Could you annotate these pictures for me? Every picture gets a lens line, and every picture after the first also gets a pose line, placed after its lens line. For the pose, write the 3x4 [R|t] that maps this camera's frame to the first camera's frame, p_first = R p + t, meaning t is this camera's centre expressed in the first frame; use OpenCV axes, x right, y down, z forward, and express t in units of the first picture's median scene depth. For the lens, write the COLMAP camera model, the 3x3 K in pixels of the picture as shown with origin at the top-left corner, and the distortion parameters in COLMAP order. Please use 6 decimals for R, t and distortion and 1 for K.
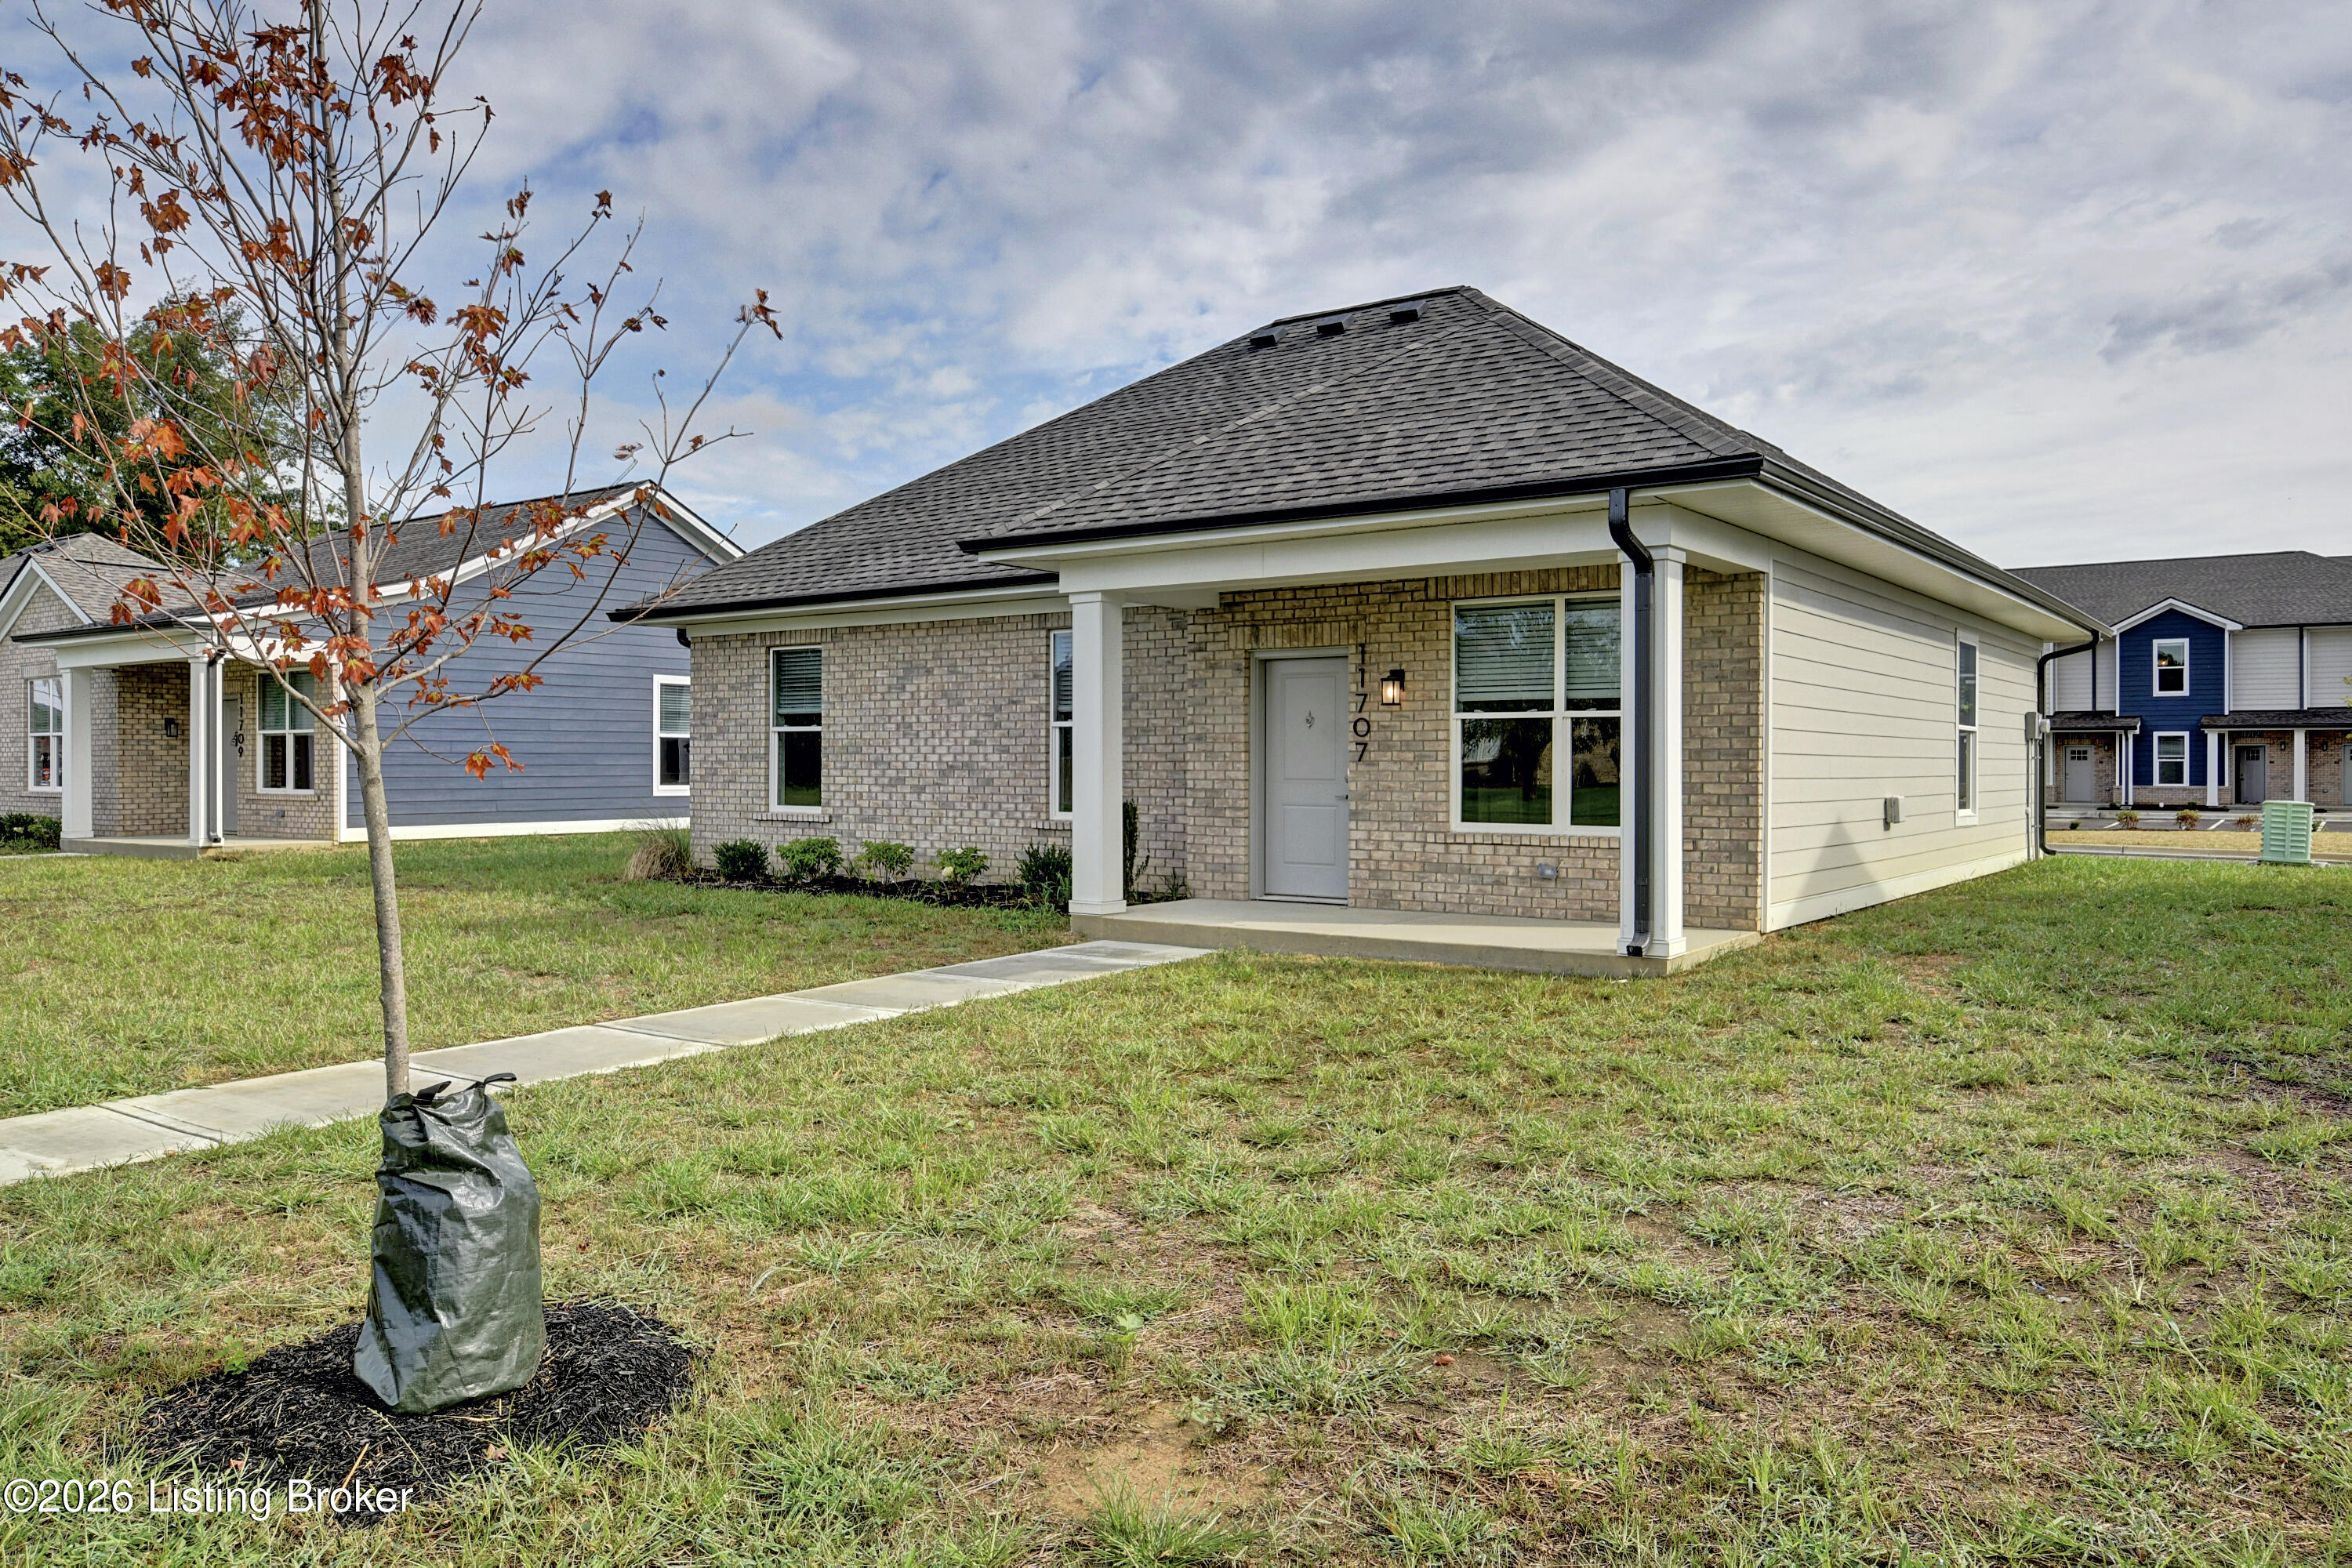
lens RADIAL K [[1696.4, 0, 1182.6], [0, 1696.4, 757.1], [0, 0, 1]] dist [-0.006207, -0.006053]
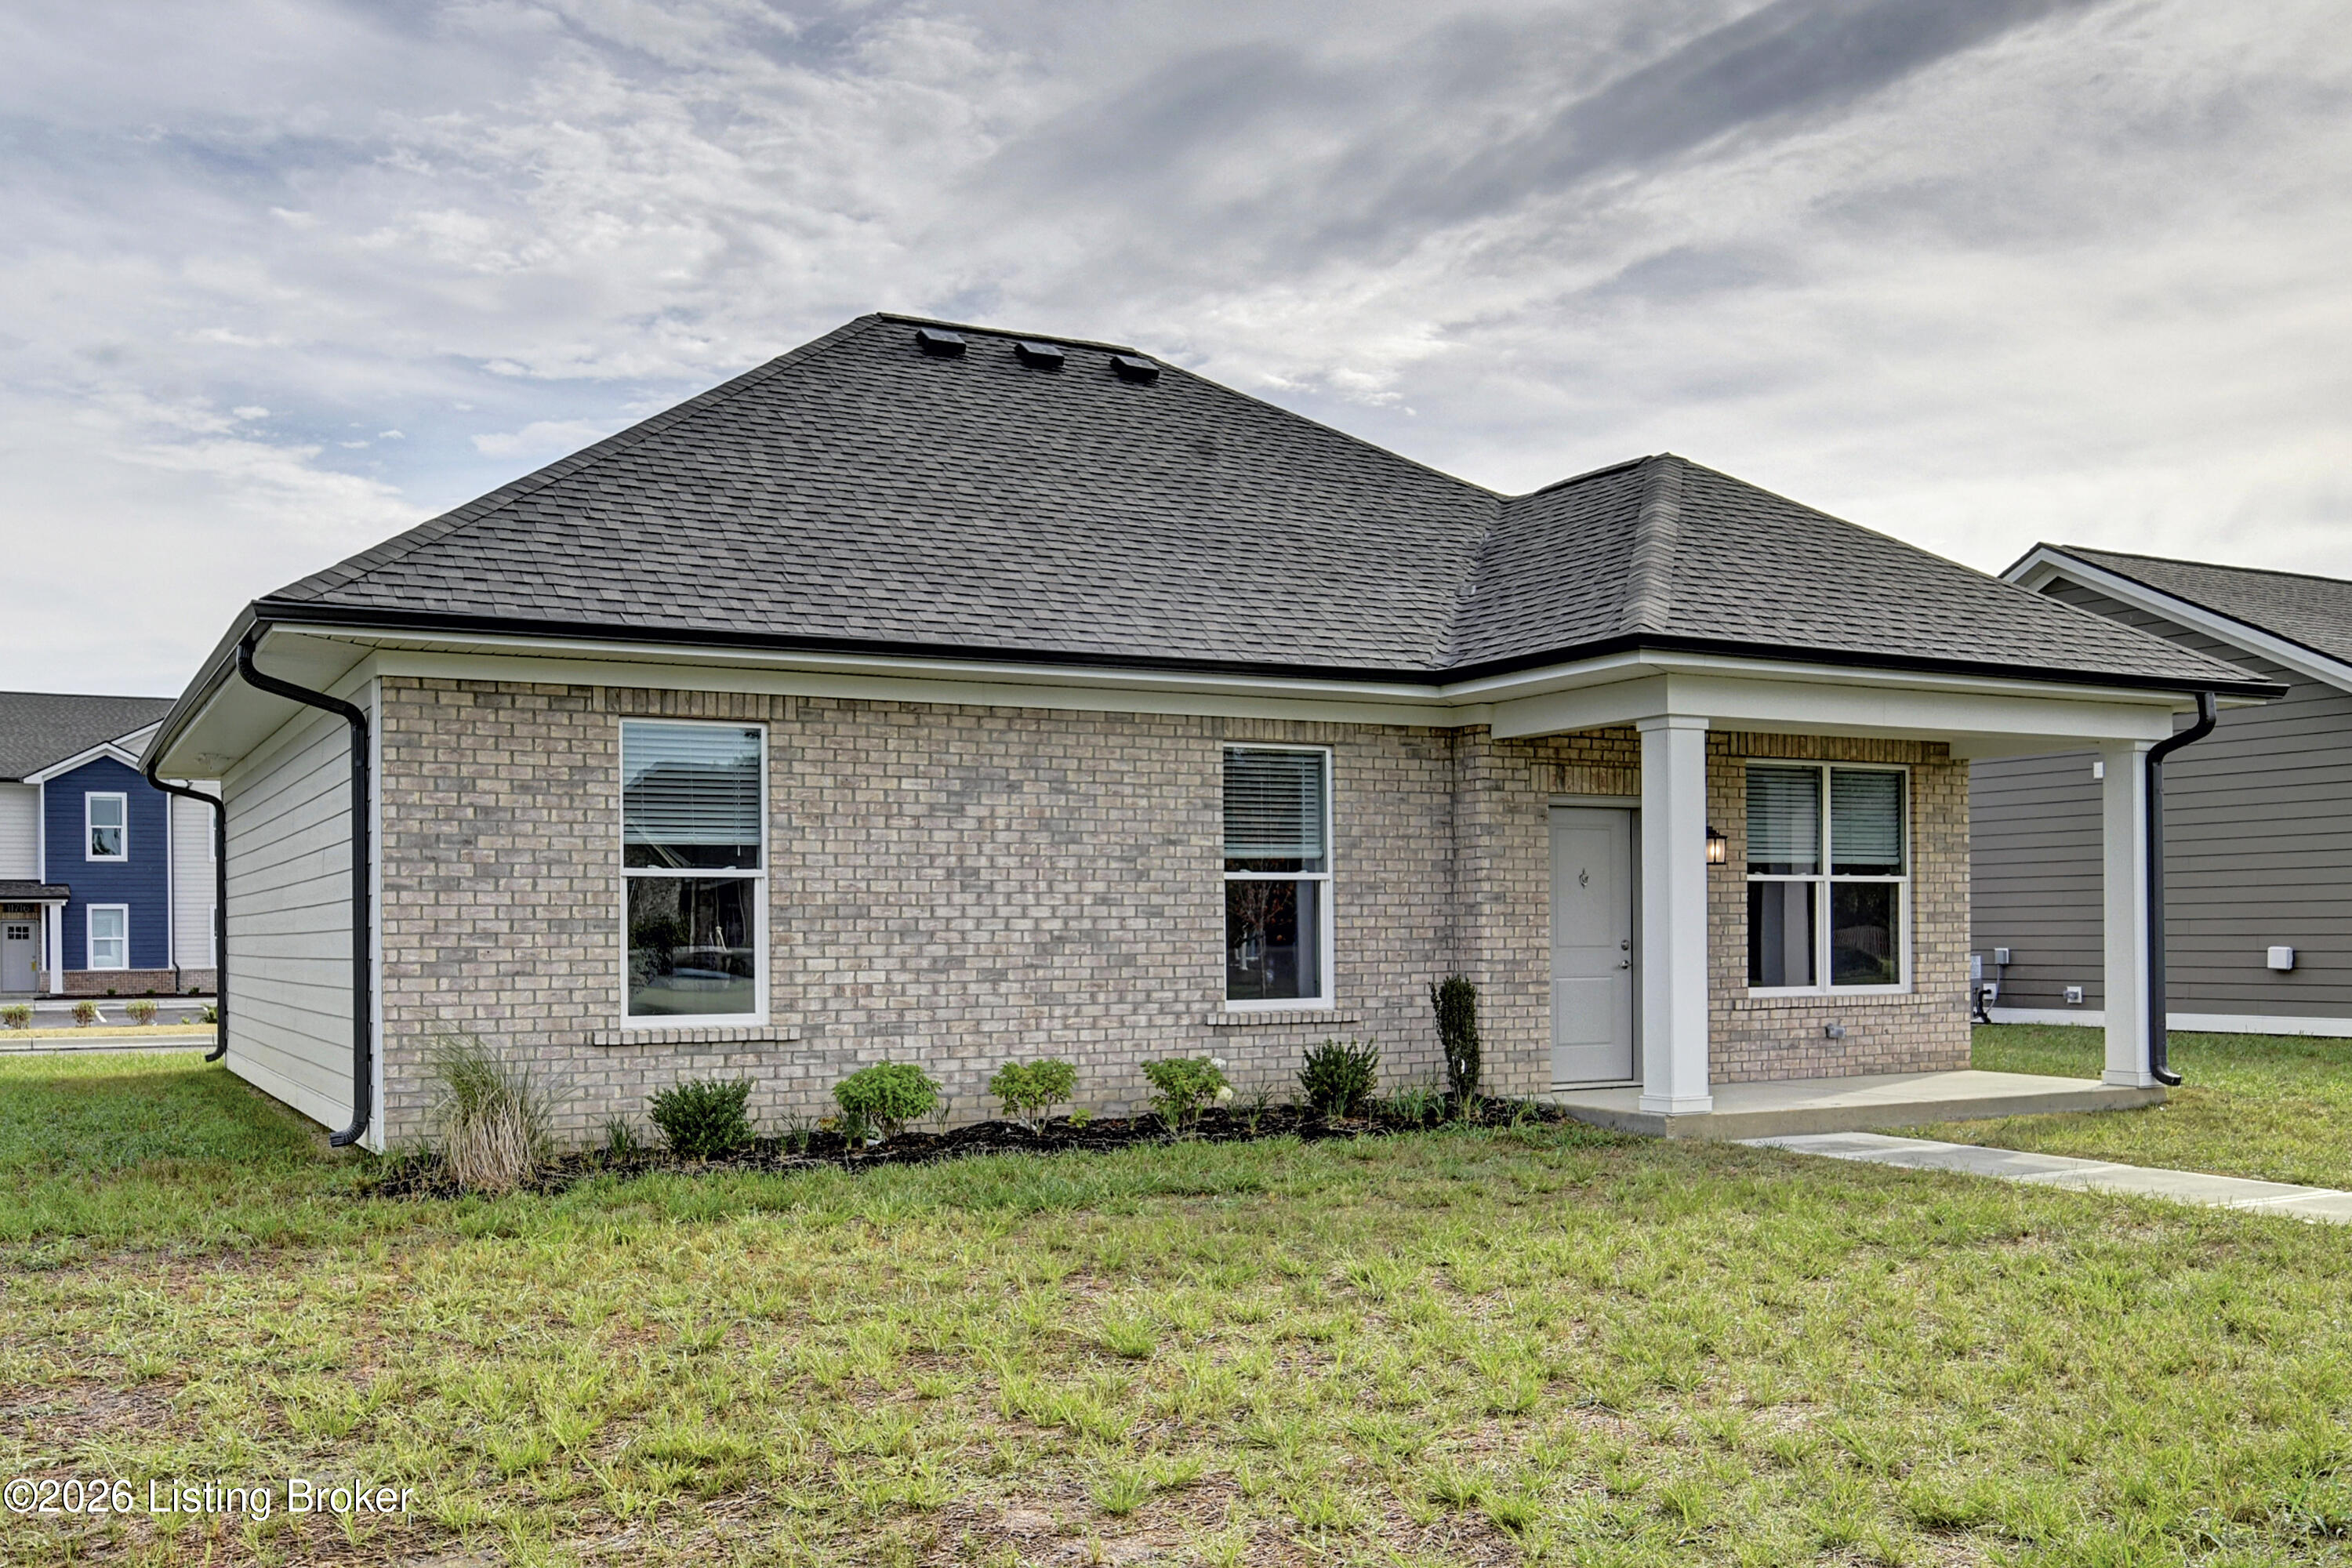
lens RADIAL K [[2105.3, 0, 1178.6], [0, 2105.3, 919.7], [0, 0, 1]] dist [-0.011071, -0.002240]
pose [[0.419869, 0.001868, 0.907583, -1.008753], [0.005784, 0.999972, -0.004734, 0.003310], [-0.907566, 0.007237, 0.419847, 0.751102]]
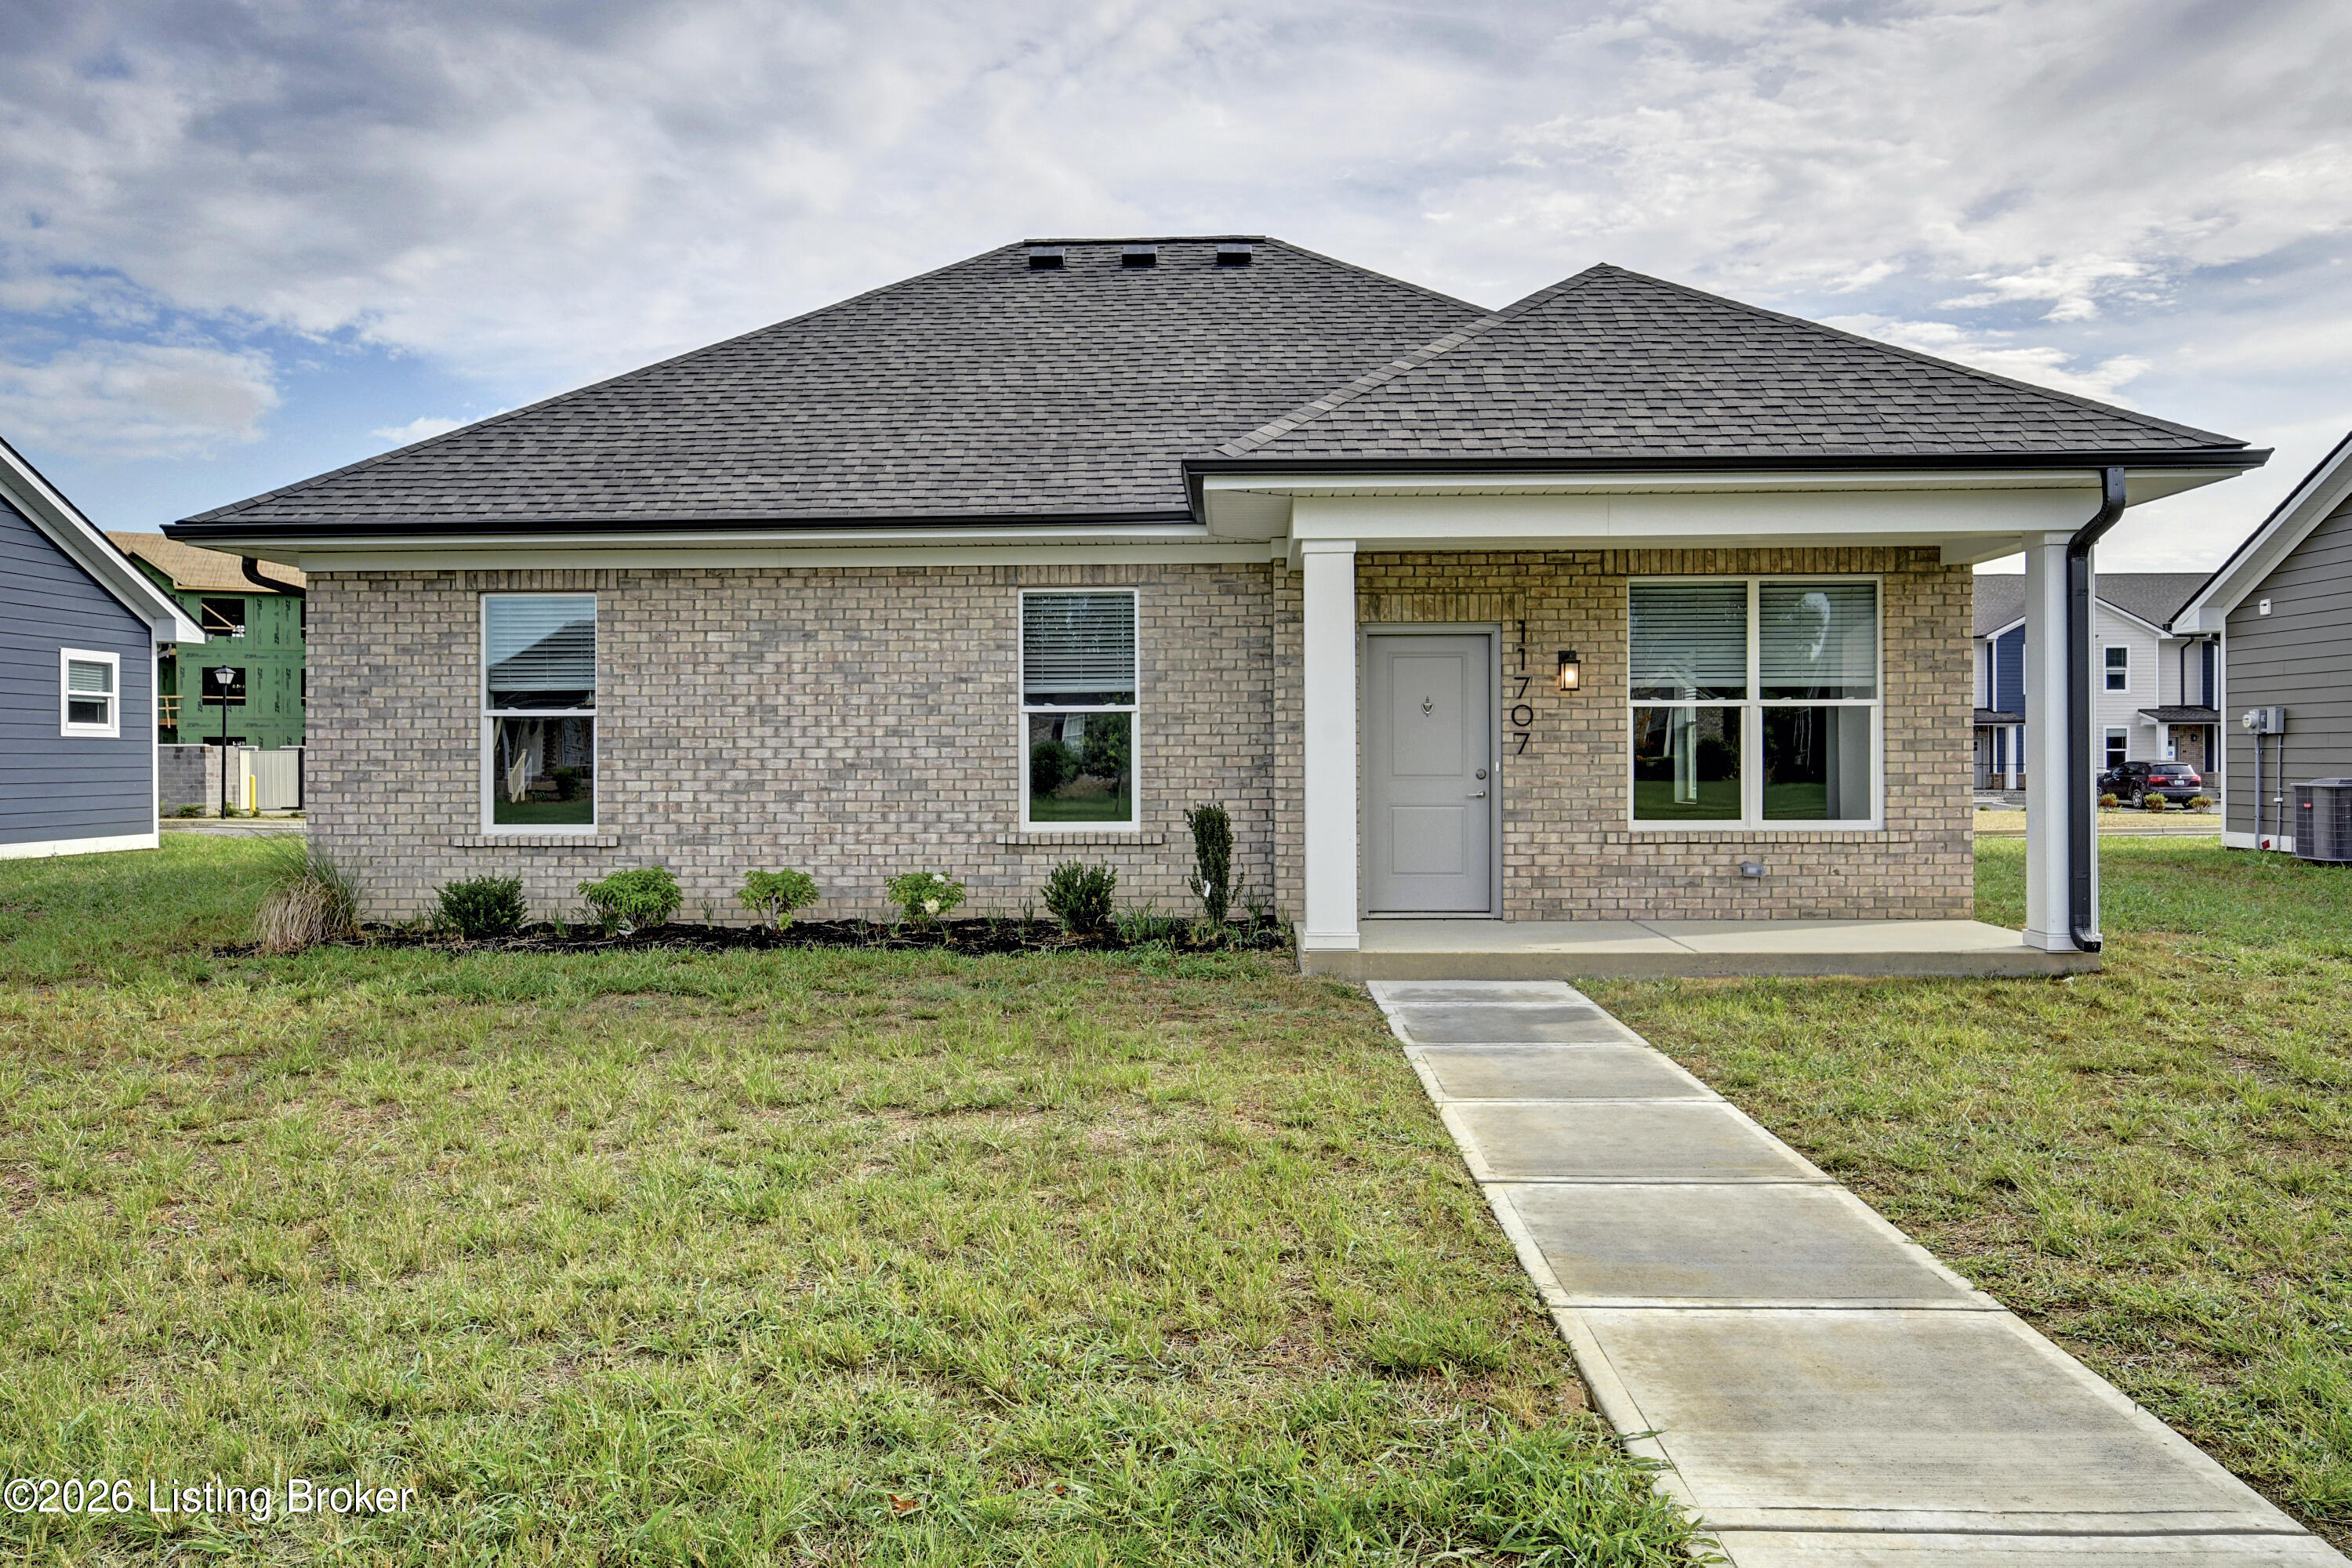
lens RADIAL K [[1696.4, 0, 1182.6], [0, 1696.4, 757.1], [0, 0, 1]] dist [-0.006207, -0.006053]
pose [[0.822236, -0.004367, 0.569129, -0.528148], [0.004242, 0.999990, 0.001545, 0.001926], [-0.569130, 0.001144, 0.822247, 0.369614]]
